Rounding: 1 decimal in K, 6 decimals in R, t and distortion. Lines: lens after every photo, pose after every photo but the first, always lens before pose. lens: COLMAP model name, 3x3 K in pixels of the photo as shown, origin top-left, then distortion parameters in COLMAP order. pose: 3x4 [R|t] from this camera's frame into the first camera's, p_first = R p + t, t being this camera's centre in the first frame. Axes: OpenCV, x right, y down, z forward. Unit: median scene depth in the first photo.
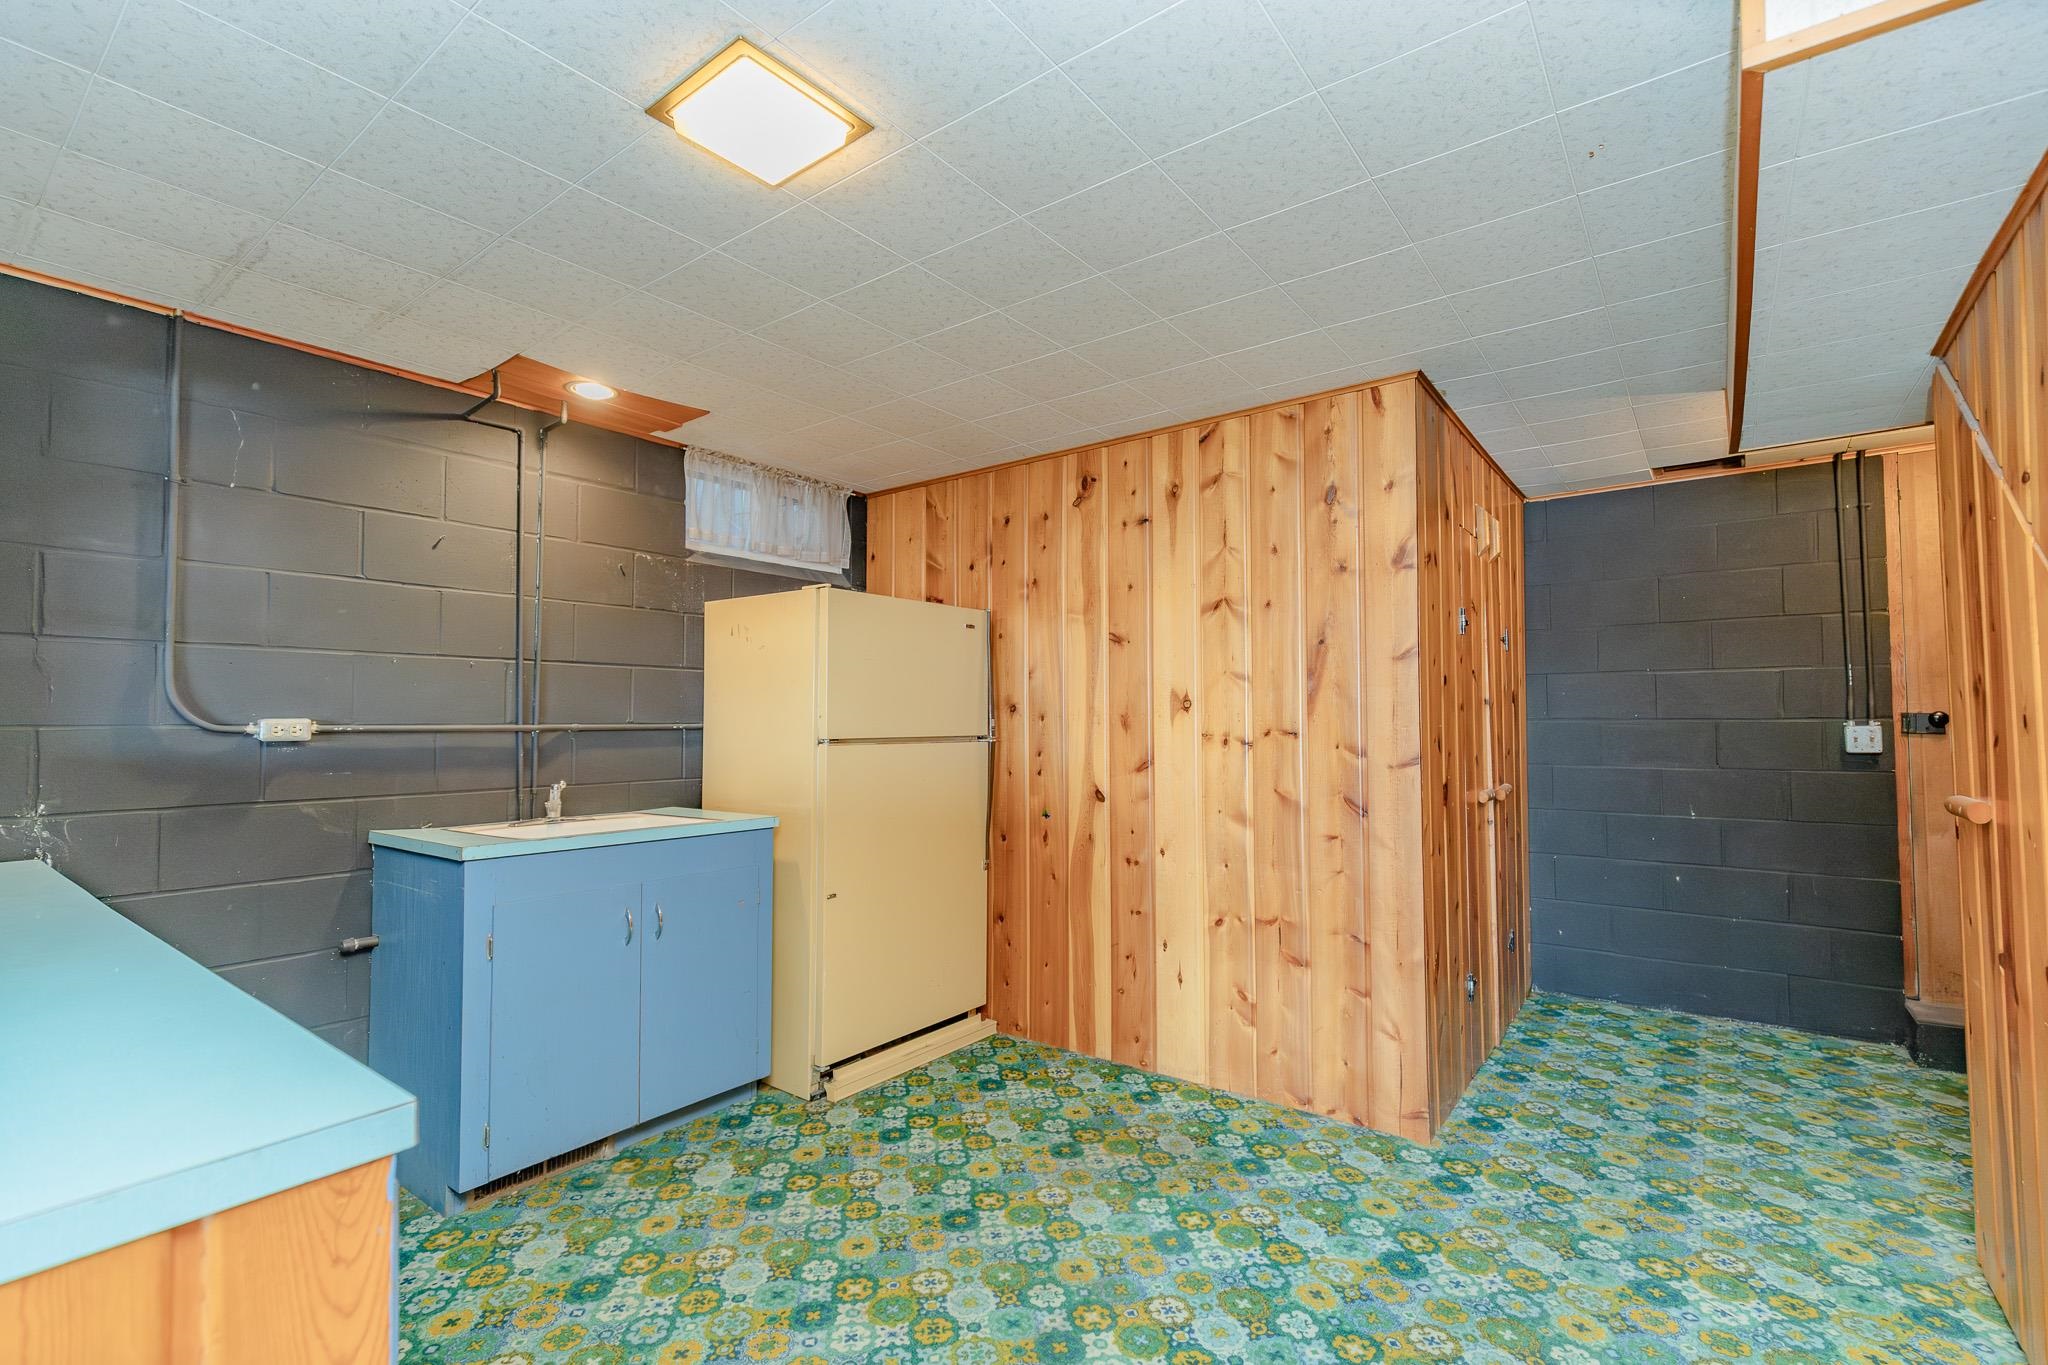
lens RADIAL K [[911.8, 0, 1020.8], [0, 911.8, 684.9], [0, 0, 1]] dist [0.000771, 0.000178]
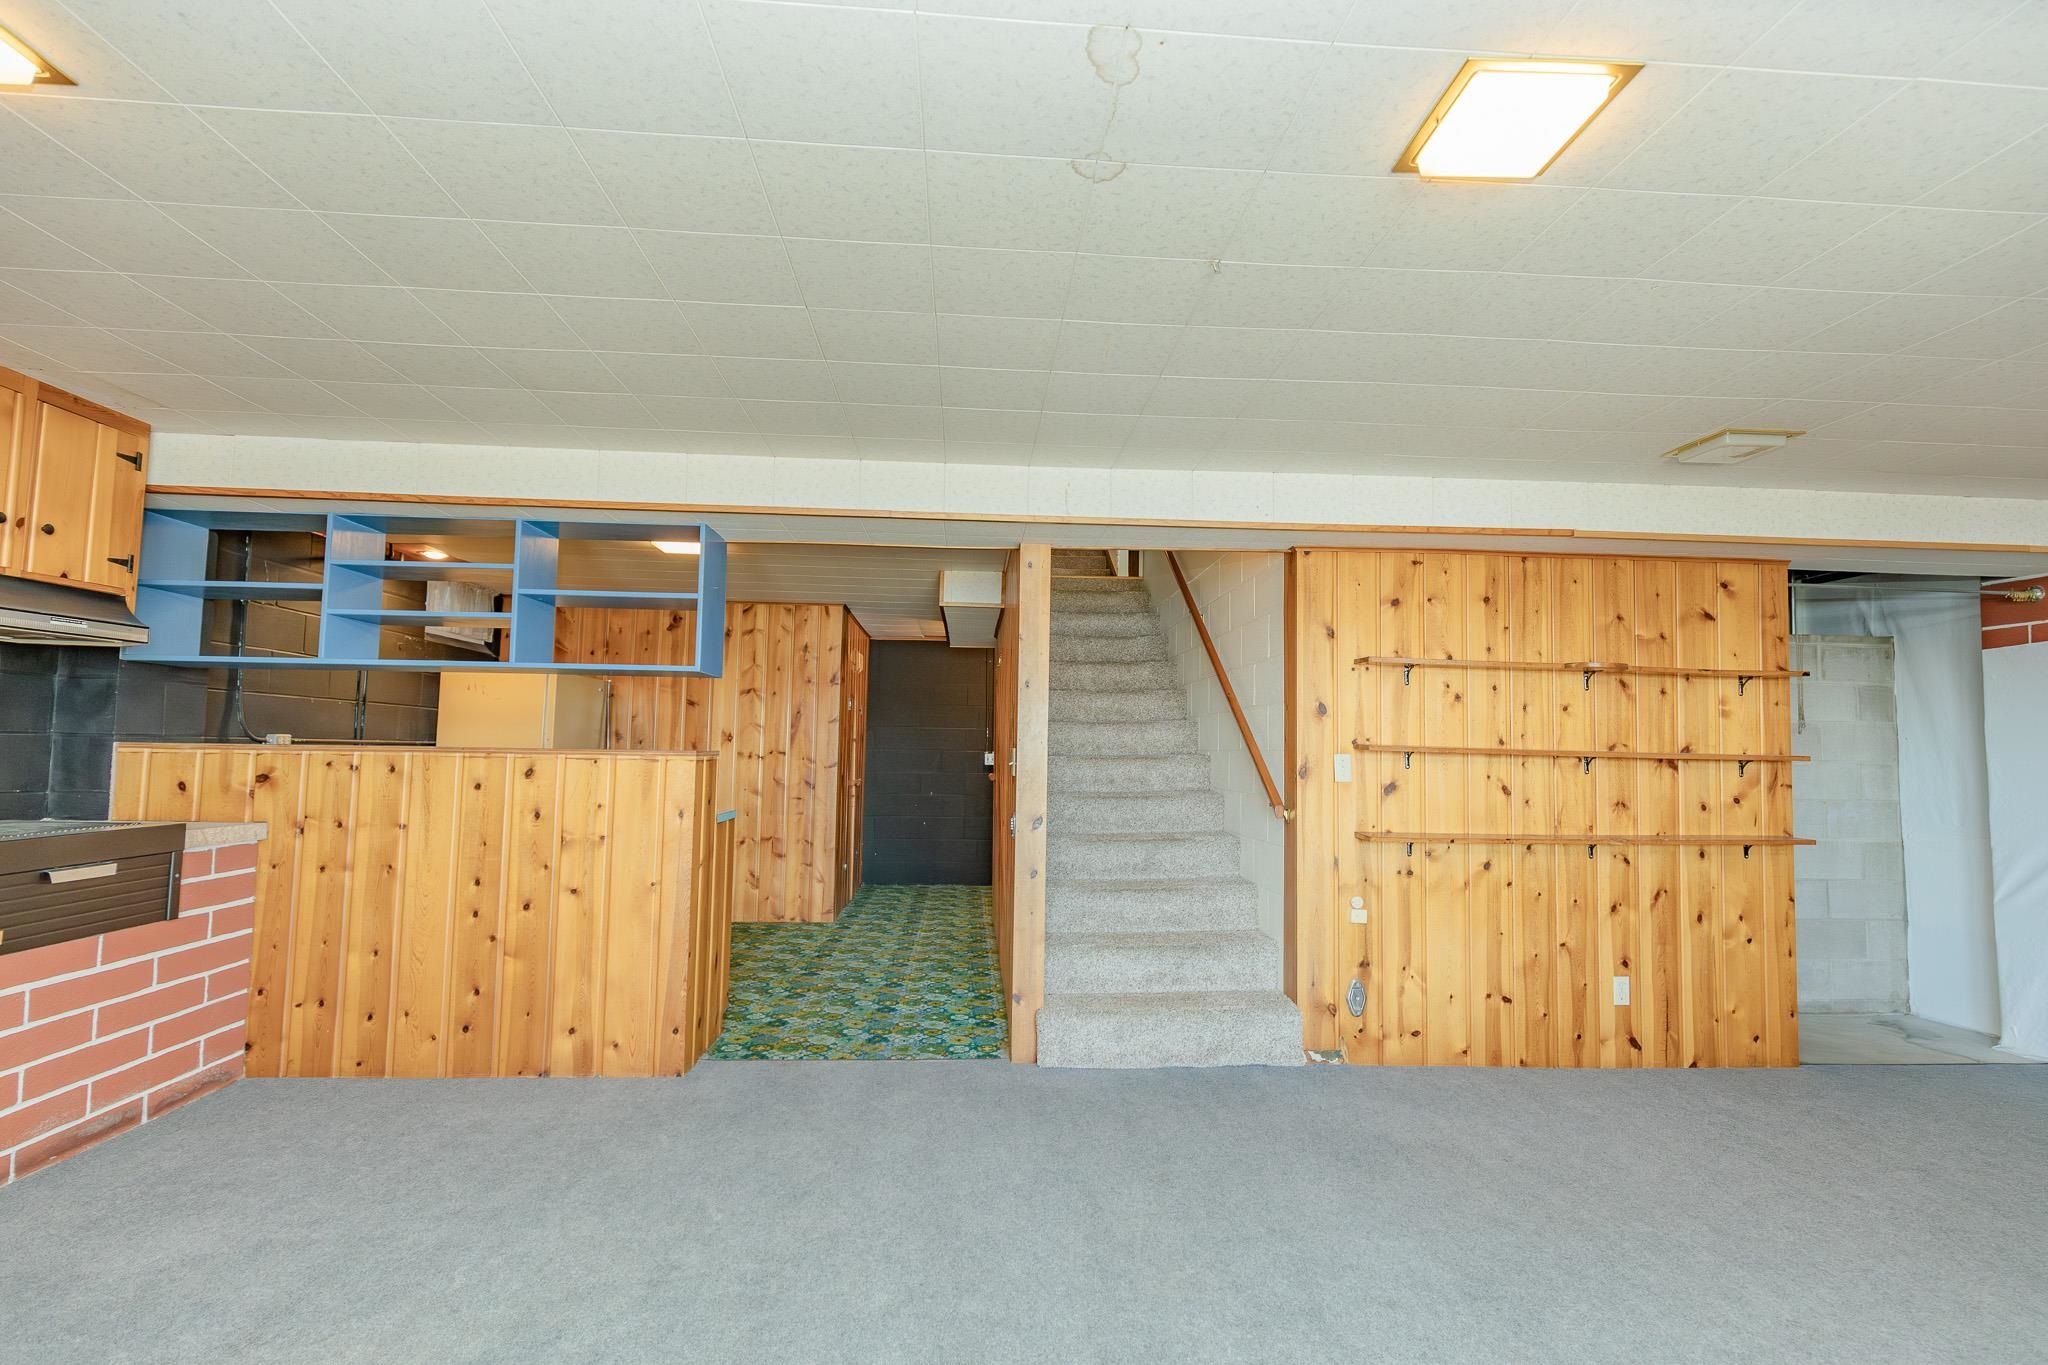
lens RADIAL K [[911.8, 0, 1020.4], [0, 911.8, 688.6], [0, 0, 1]] dist [0.000771, 0.000178]
pose [[0.752896, 0.062294, 0.655185, -0.700688], [-0.046743, 0.998058, -0.041181, -0.036806], [-0.656478, 0.000379, 0.754345, -1.009574]]
